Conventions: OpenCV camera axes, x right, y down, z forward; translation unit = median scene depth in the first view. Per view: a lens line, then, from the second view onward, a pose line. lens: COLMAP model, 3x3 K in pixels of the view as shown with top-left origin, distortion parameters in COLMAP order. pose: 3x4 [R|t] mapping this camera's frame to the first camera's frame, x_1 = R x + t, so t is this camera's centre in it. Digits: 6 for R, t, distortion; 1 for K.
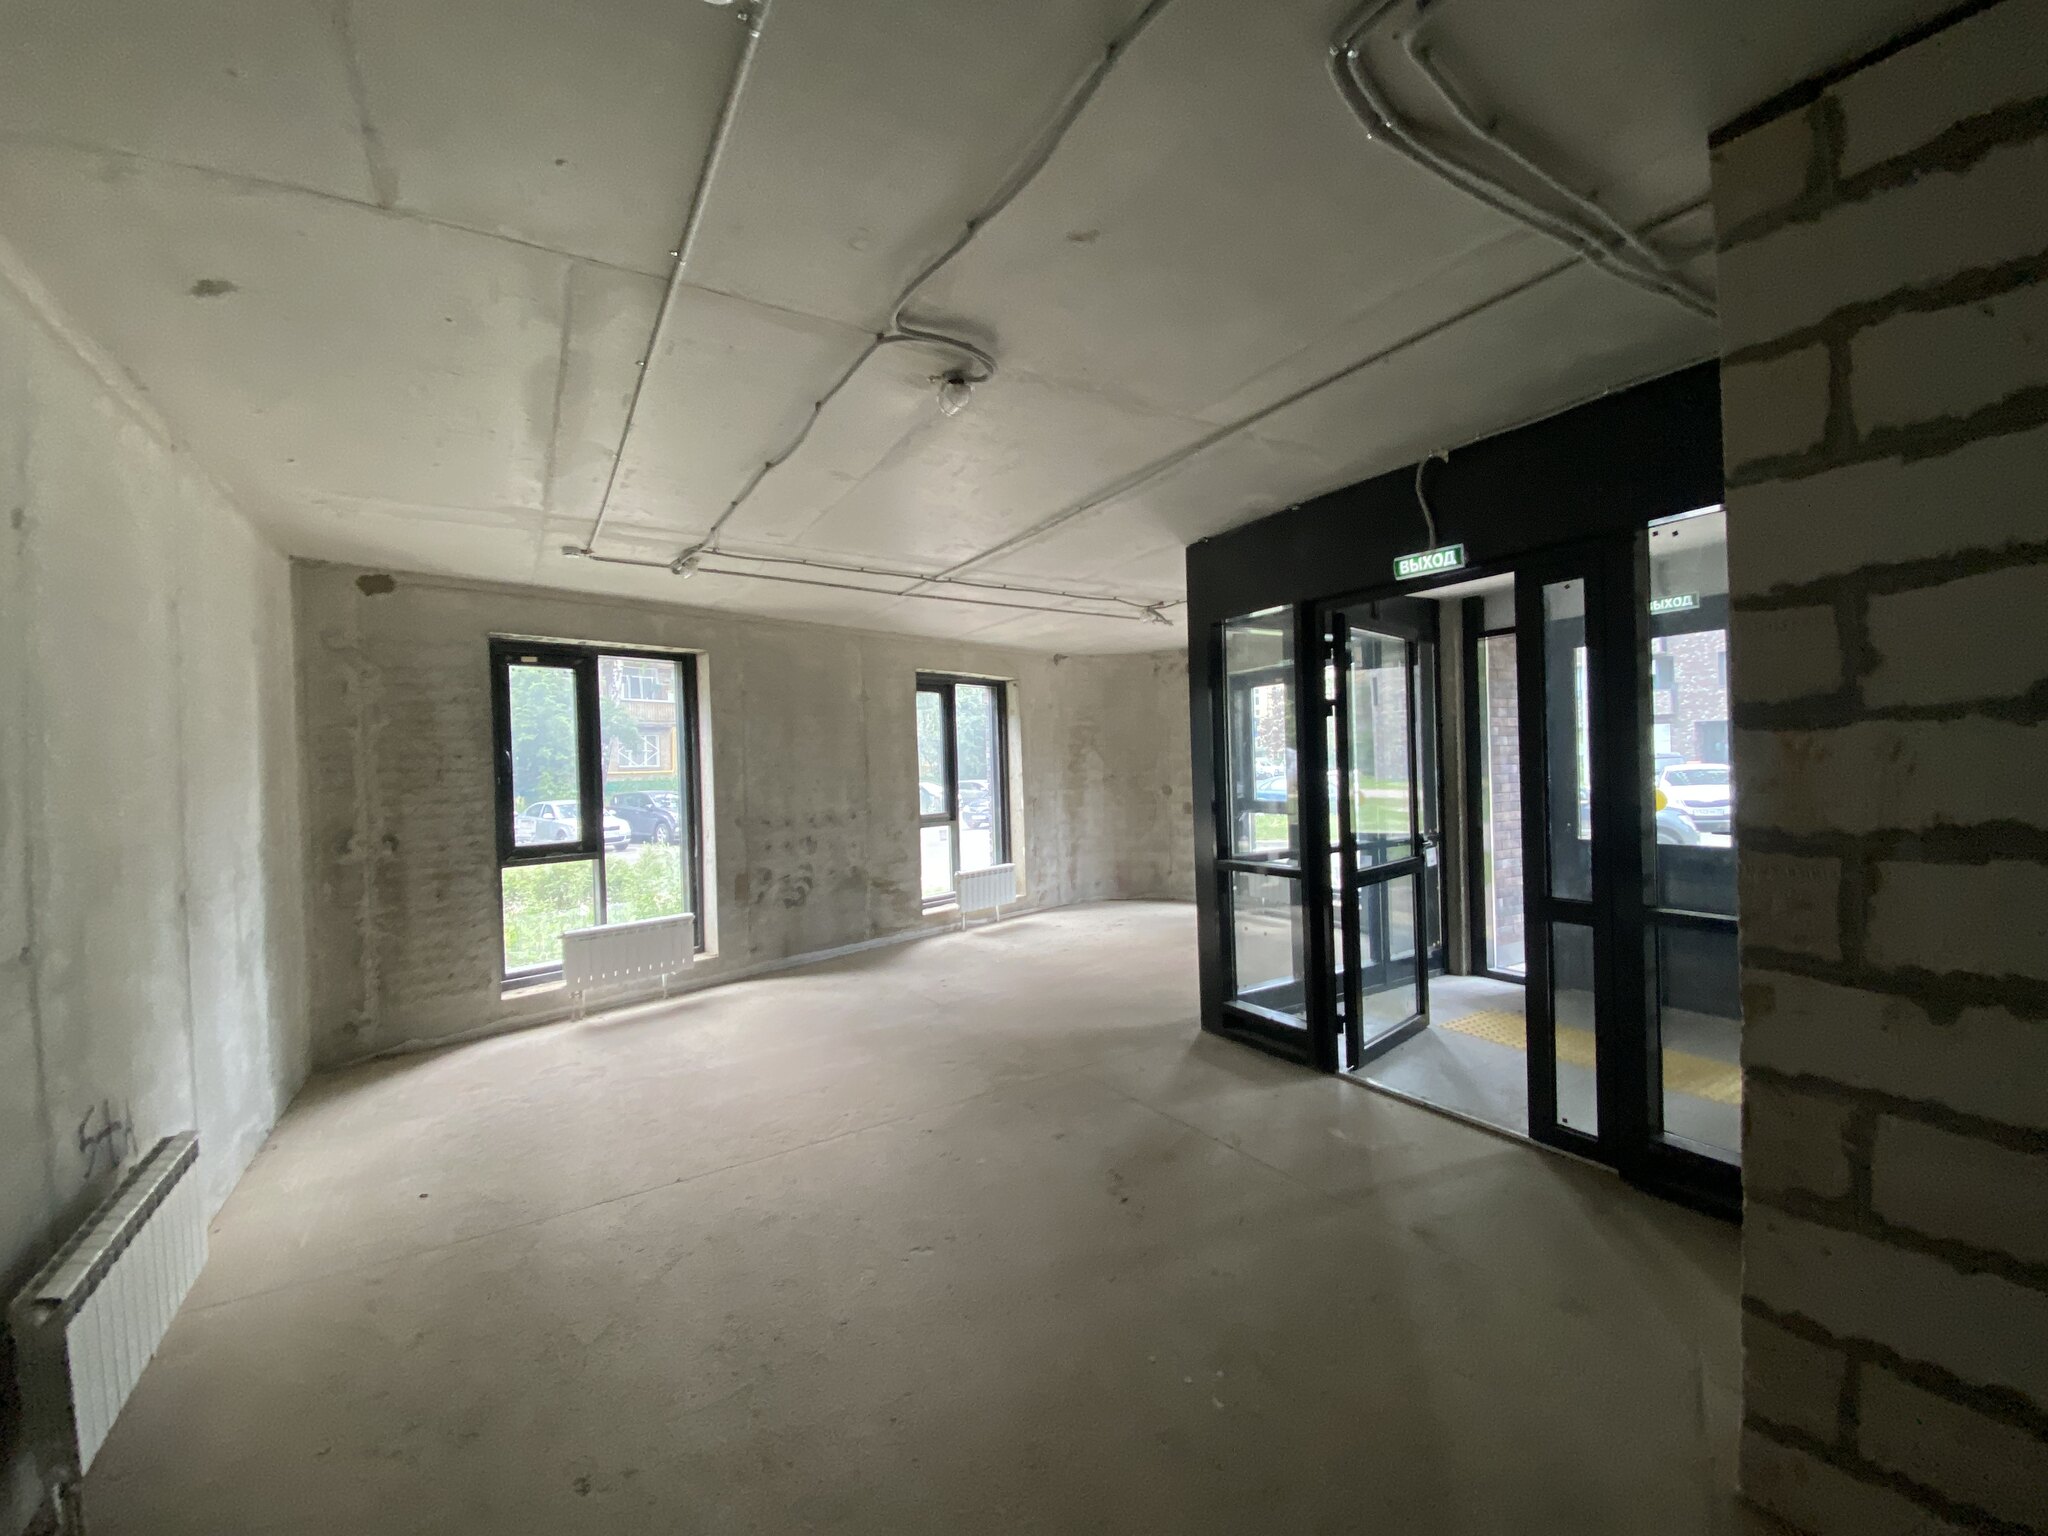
lens RADIAL K [[837.1, 0, 1023.1], [0, 837.1, 772.0], [0, 0, 1]] dist [0.021439, -0.022131]
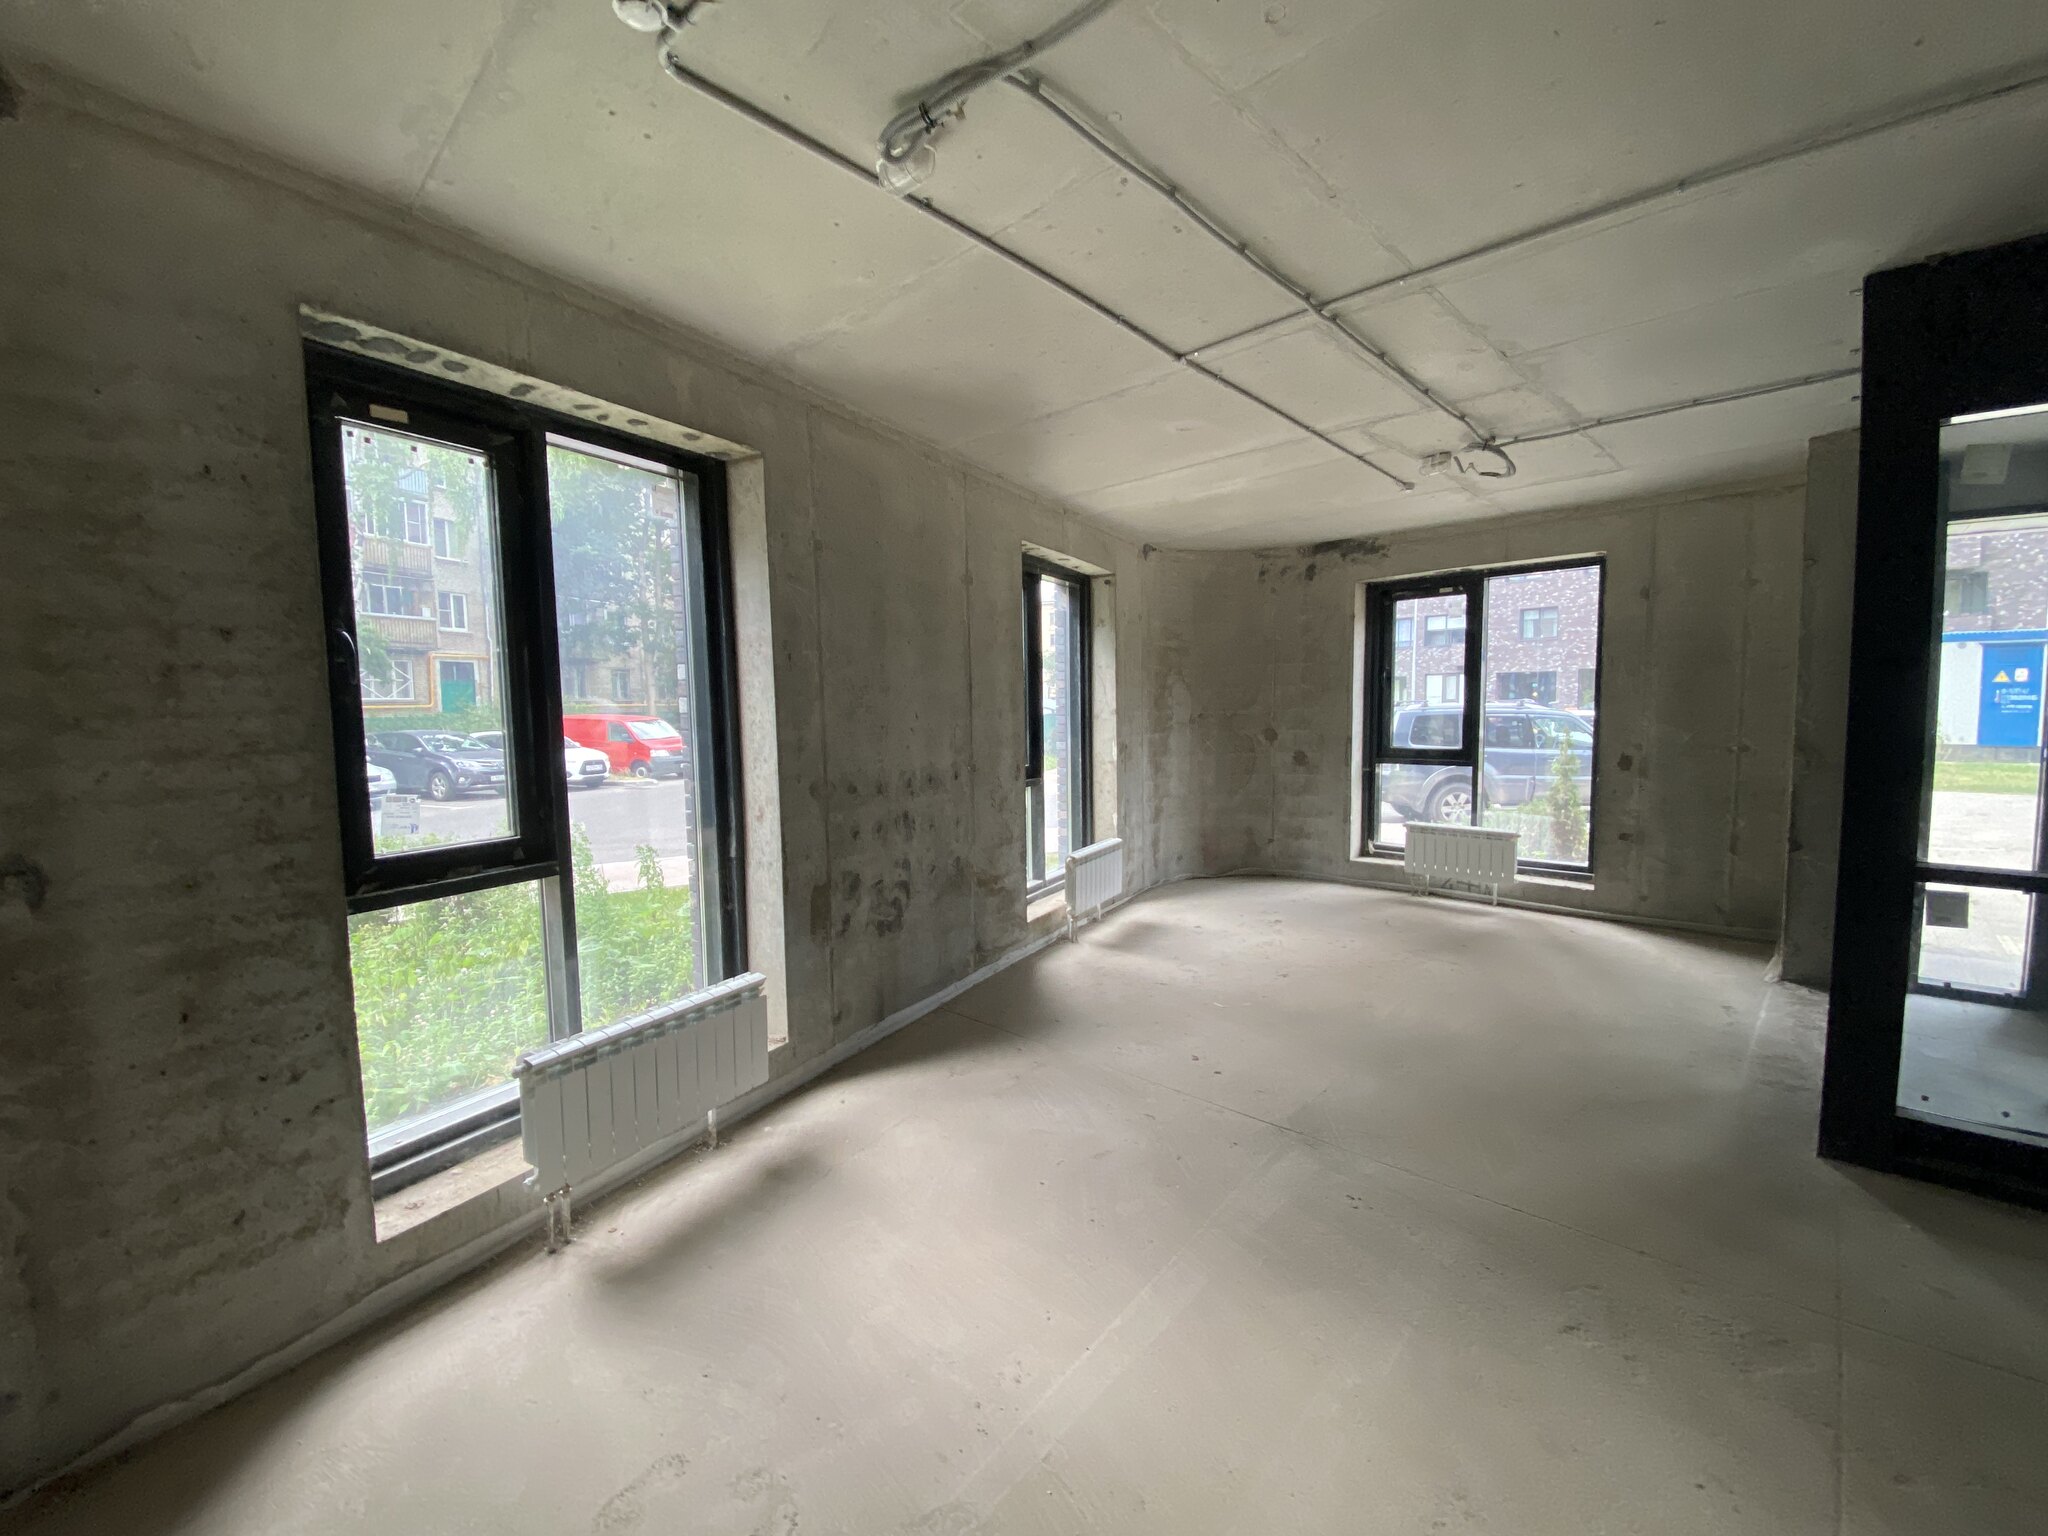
lens RADIAL K [[837.1, 0, 1023.1], [0, 837.1, 772.0], [0, 0, 1]] dist [0.021439, -0.022131]
pose [[0.970366, -0.005145, 0.241586, -0.330112], [-0.011087, 0.997772, 0.065783, 0.011240], [-0.241386, -0.066513, 0.968147, 0.437408]]
